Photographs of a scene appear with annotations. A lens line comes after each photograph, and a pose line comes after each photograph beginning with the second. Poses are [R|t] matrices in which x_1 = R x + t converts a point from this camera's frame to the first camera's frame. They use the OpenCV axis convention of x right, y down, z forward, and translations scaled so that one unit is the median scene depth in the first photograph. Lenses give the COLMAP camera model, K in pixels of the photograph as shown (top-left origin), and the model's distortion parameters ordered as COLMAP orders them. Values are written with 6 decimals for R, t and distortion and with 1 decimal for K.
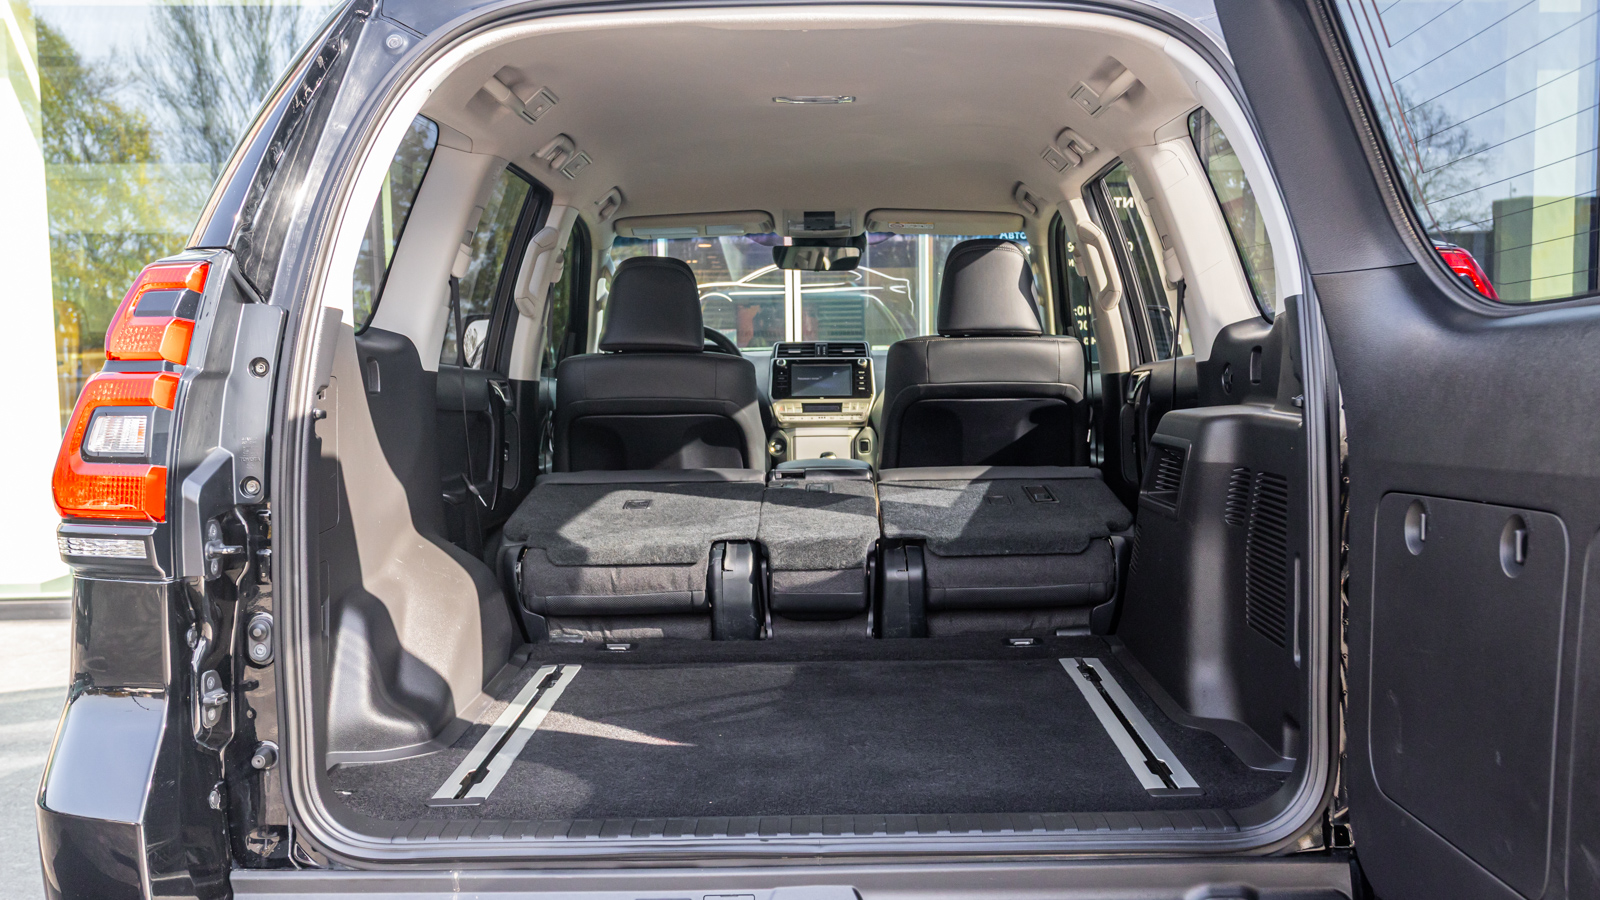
lens RADIAL K [[1458.6, 0, 810.7], [0, 1458.6, 496.8], [0, 0, 1]] dist [-0.003805, -0.011301]
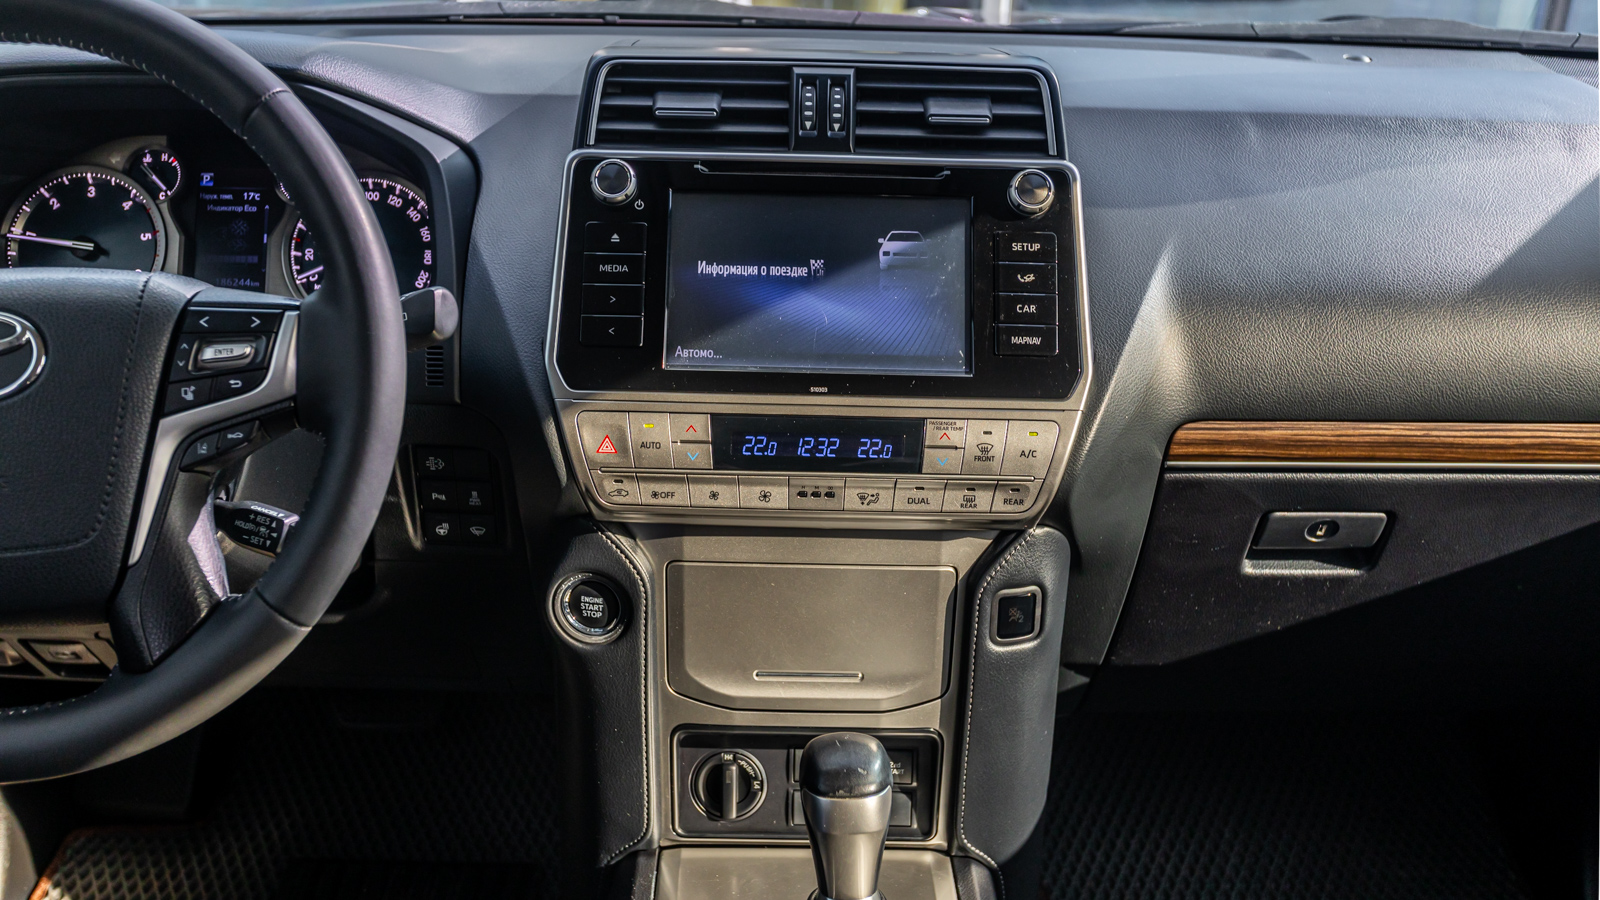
lens RADIAL K [[1484.0, 0, 788.2], [0, 1484.0, 459.3], [0, 0, 1]] dist [0.014139, 0.001903]
pose [[0.999520, 0.023396, 0.020319, -0.000134], [-0.028462, 0.952426, 0.303438, -0.109481], [-0.012253, -0.303871, 0.952634, 0.749897]]
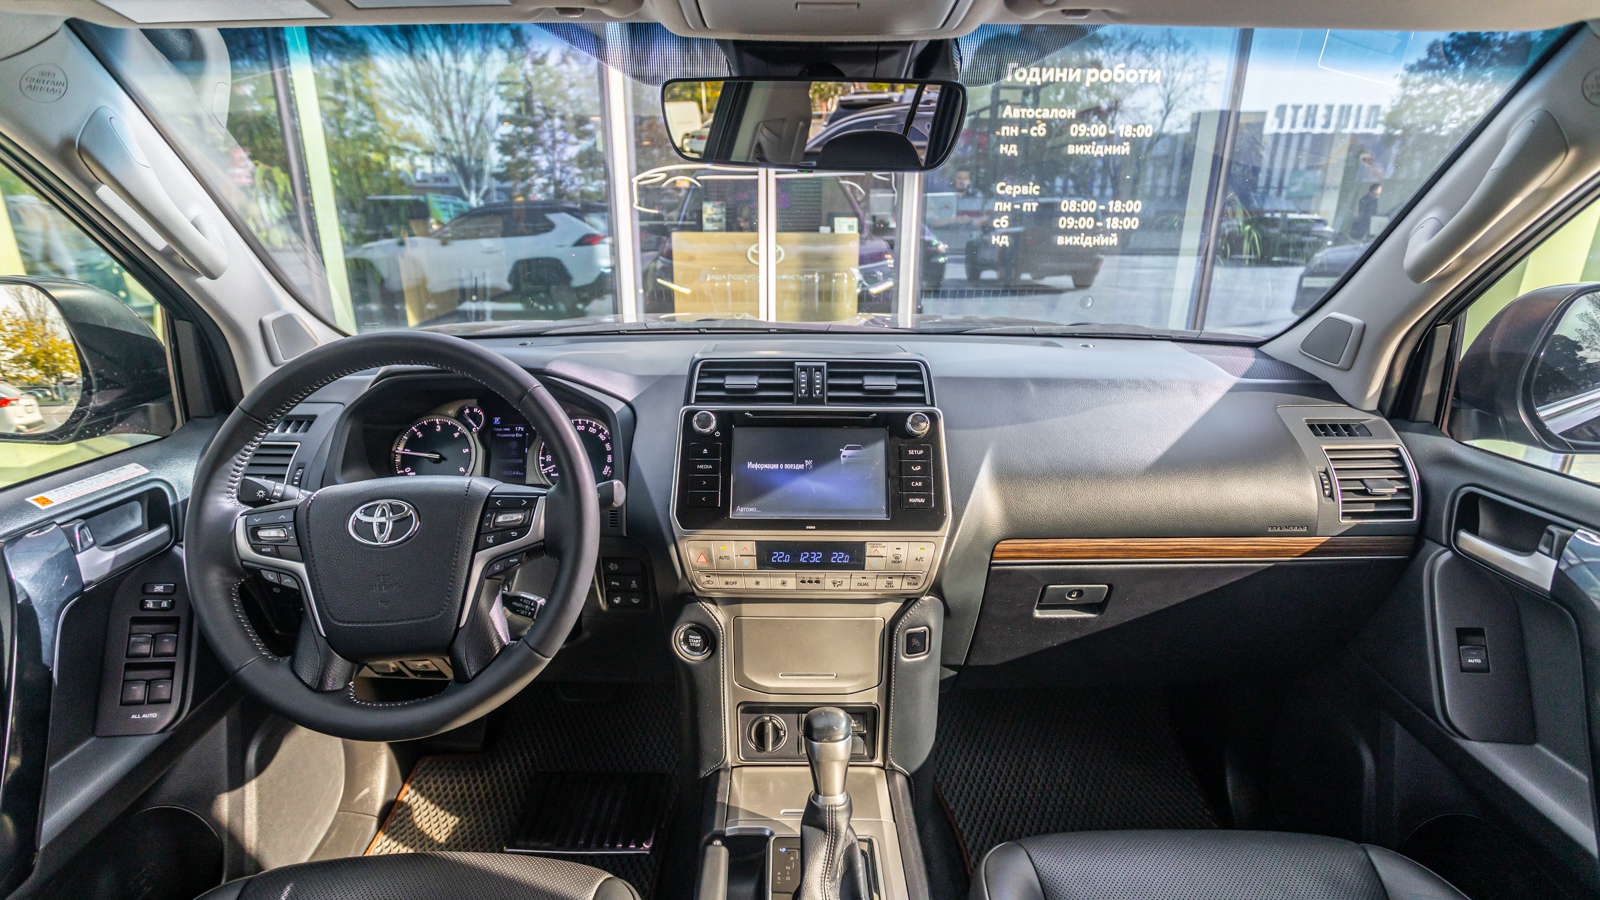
lens RADIAL K [[805.7, 0, 792.7], [0, 805.7, 490.8], [0, 0, 1]] dist [-0.000049, 0.000753]
pose [[0.999911, 0.009111, 0.009727, 0.000881], [-0.011217, 0.969441, 0.245068, -0.117958], [-0.007197, -0.245155, 0.969457, 0.741921]]
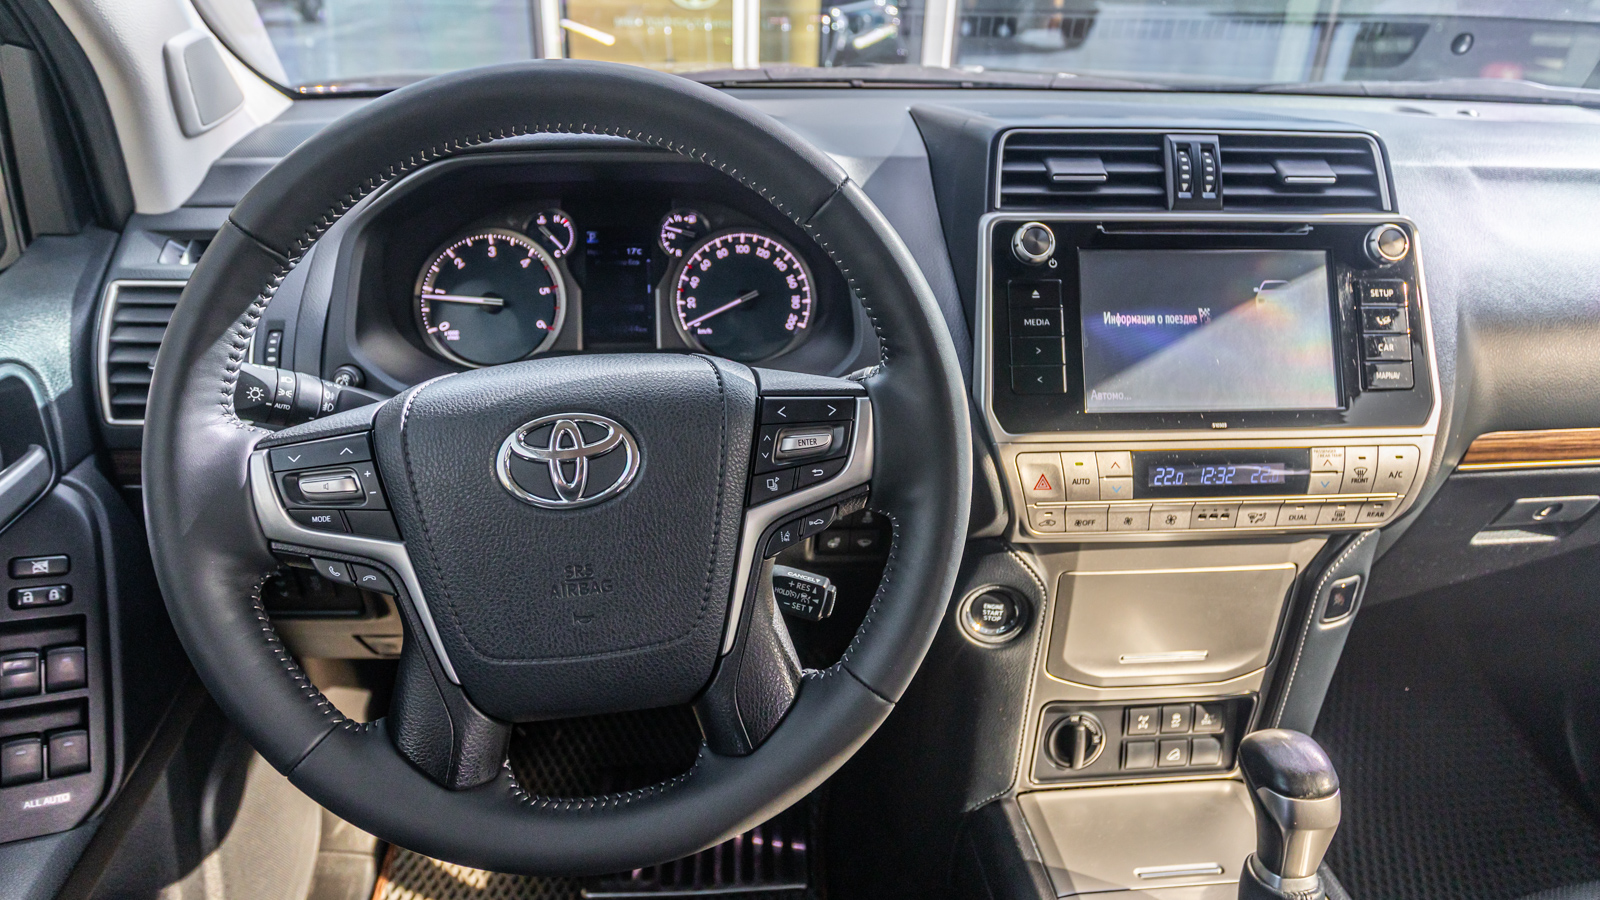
lens RADIAL K [[994.6, 0, 796.9], [0, 994.6, 442.7], [0, 0, 1]] dist [-0.007202, 0.001974]
pose [[0.993850, -0.017303, 0.109374, -0.066701], [-0.024793, 0.927870, 0.372078, -0.110358], [-0.107923, -0.372501, 0.921735, 0.803593]]
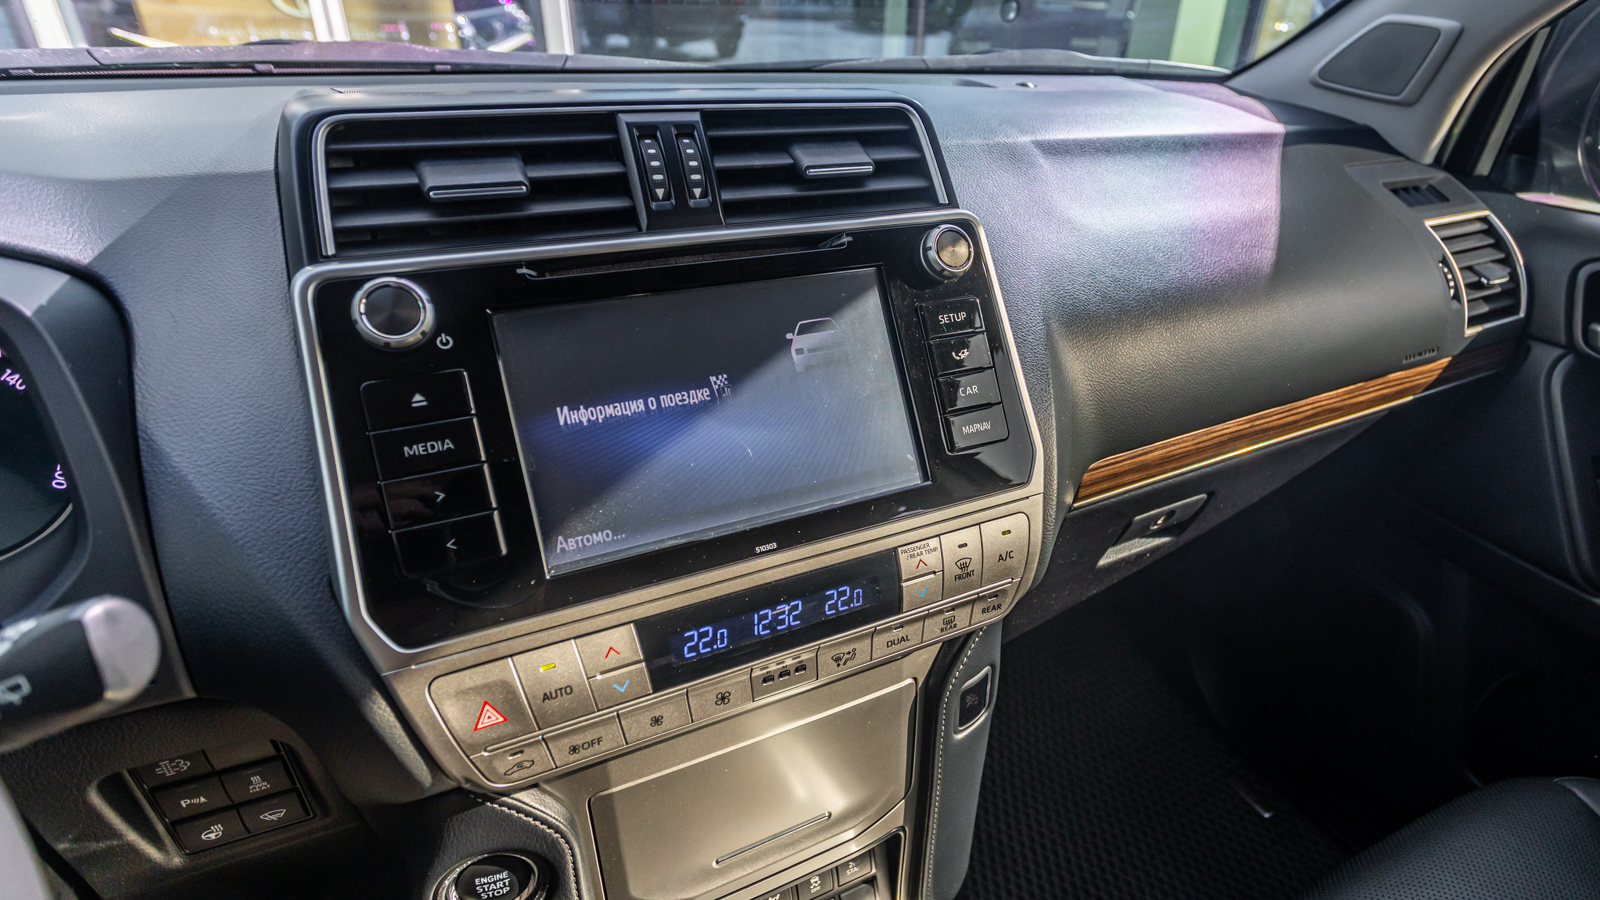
lens RADIAL K [[869.8, 0, 882.3], [0, 869.8, 455.0], [0, 0, 1]] dist [0.002910, 0.000437]
pose [[0.868334, -0.197457, 0.454980, -0.018834], [-0.006275, 0.912889, 0.408159, -0.103808], [-0.495940, -0.357273, 0.791454, 0.859008]]
